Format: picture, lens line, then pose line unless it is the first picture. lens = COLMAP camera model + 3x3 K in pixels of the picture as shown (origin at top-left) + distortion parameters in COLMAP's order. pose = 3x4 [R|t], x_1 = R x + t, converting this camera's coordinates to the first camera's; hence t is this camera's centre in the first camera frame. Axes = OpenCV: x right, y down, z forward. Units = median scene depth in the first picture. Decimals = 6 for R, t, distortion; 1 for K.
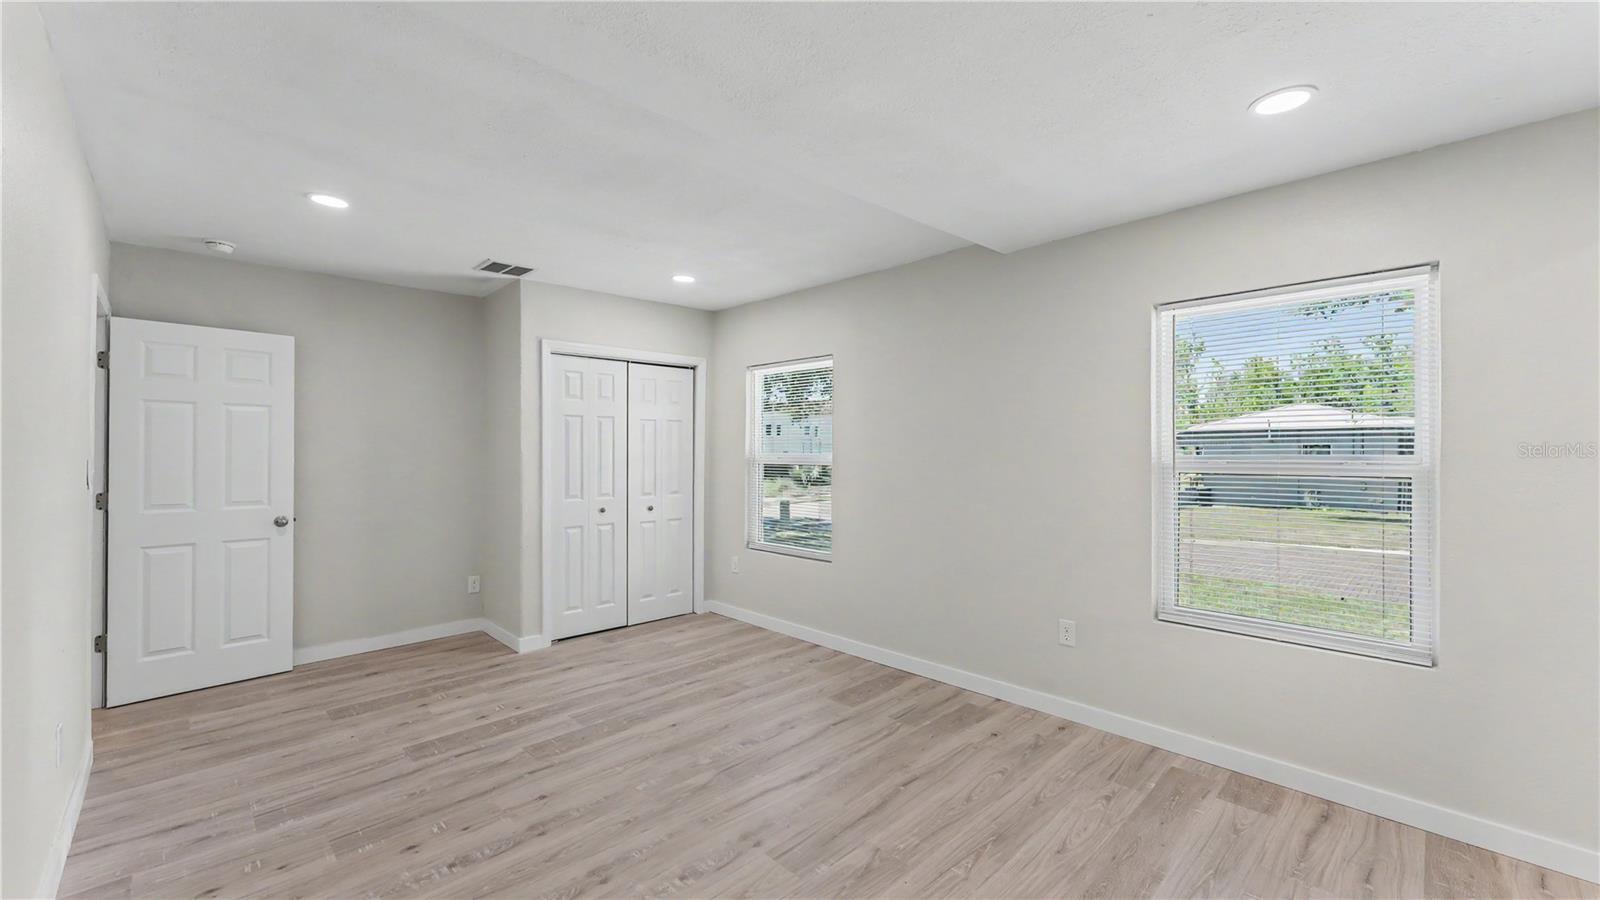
lens RADIAL K [[635.9, 0, 798.9], [0, 635.9, 451.4], [0, 0, 1]] dist [-0.001452, 0.000411]
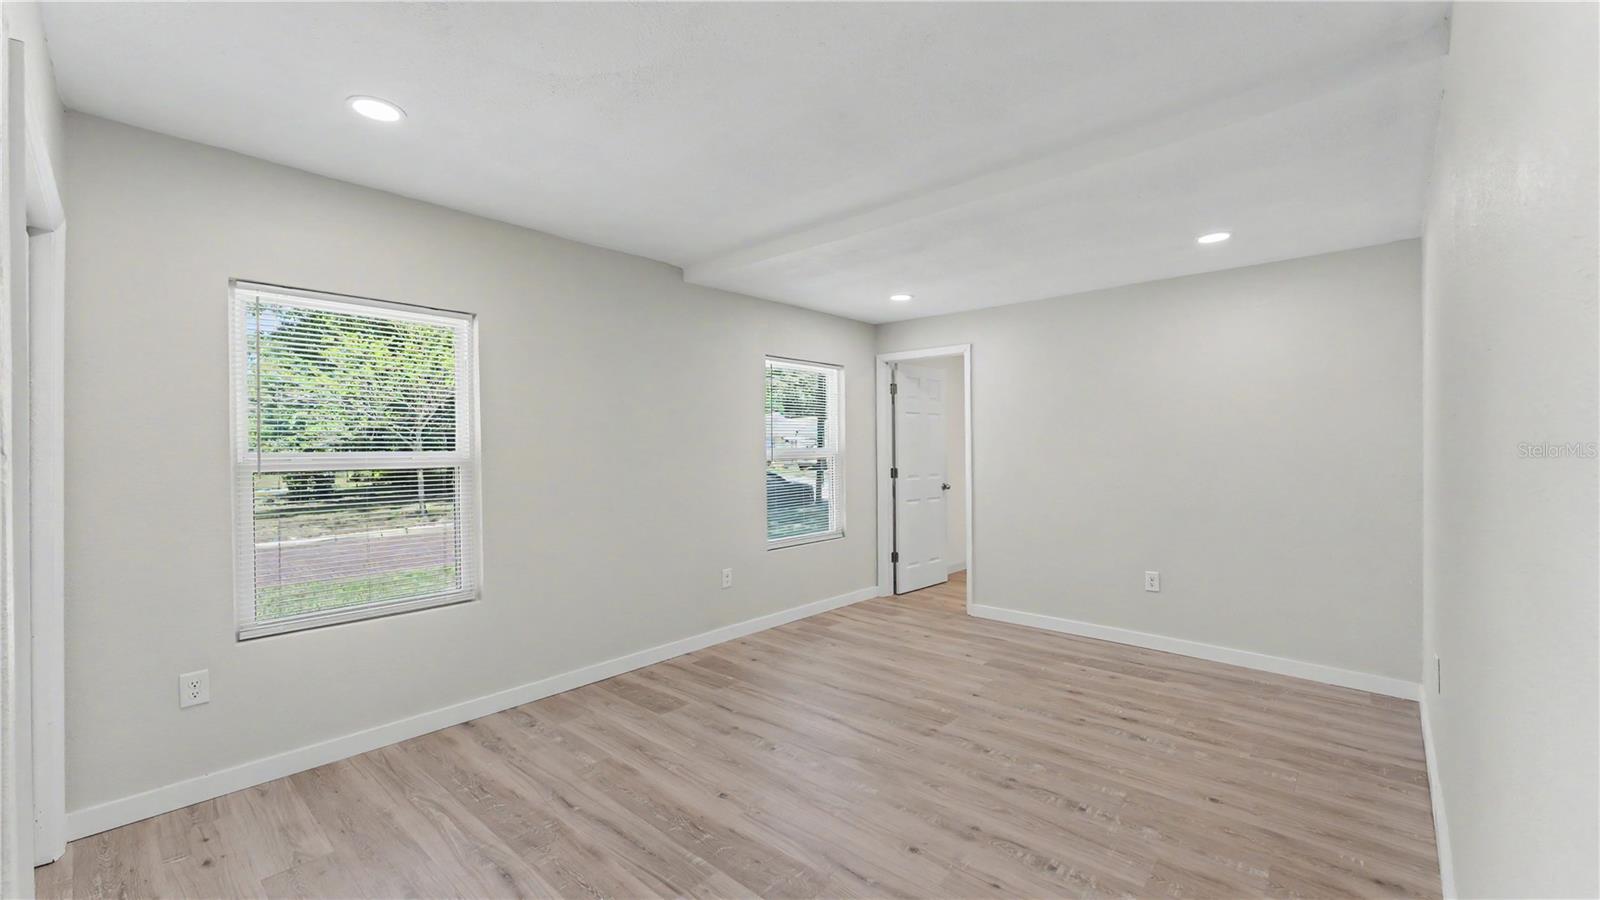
lens RADIAL K [[635.9, 0, 797.8], [0, 635.9, 447.9], [0, 0, 1]] dist [-0.001452, 0.000411]
pose [[-0.063587, -0.001029, 0.997976, -0.804600], [0.005933, 0.999981, 0.001409, 0.001459], [-0.997959, 0.006011, -0.063580, 0.779991]]
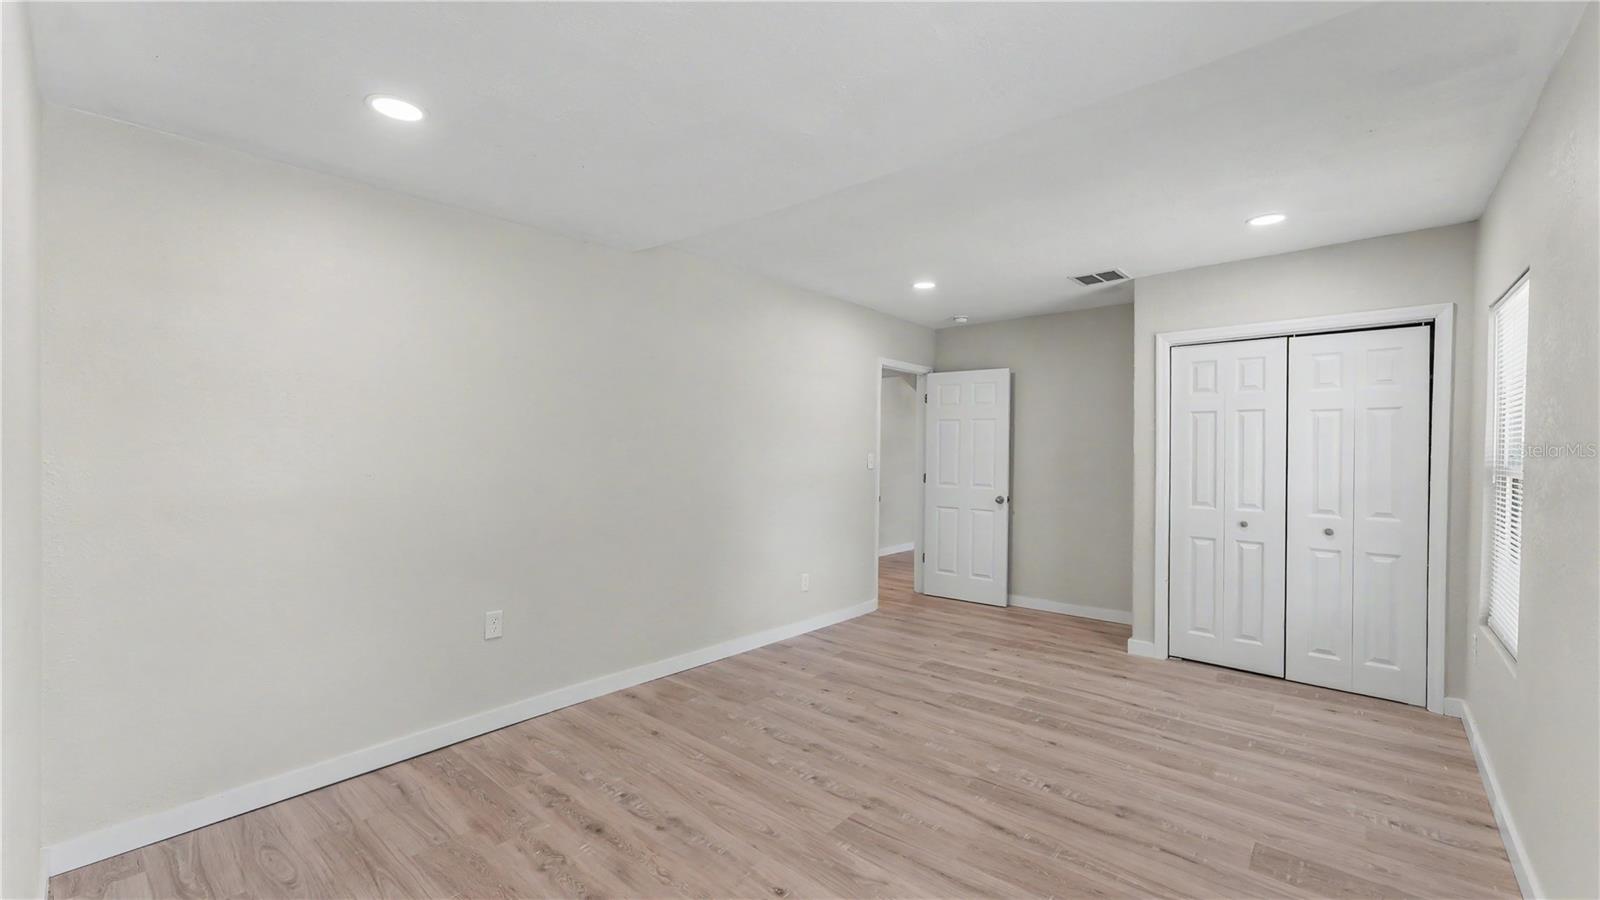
lens RADIAL K [[635.9, 0, 800.0], [0, 635.9, 452.0], [0, 0, 1]] dist [-0.001452, 0.000411]
pose [[0.080389, 0.006590, -0.996742, 0.577839], [-0.007335, 0.999955, 0.006020, -0.002294], [0.996737, 0.006828, 0.080433, 0.448403]]
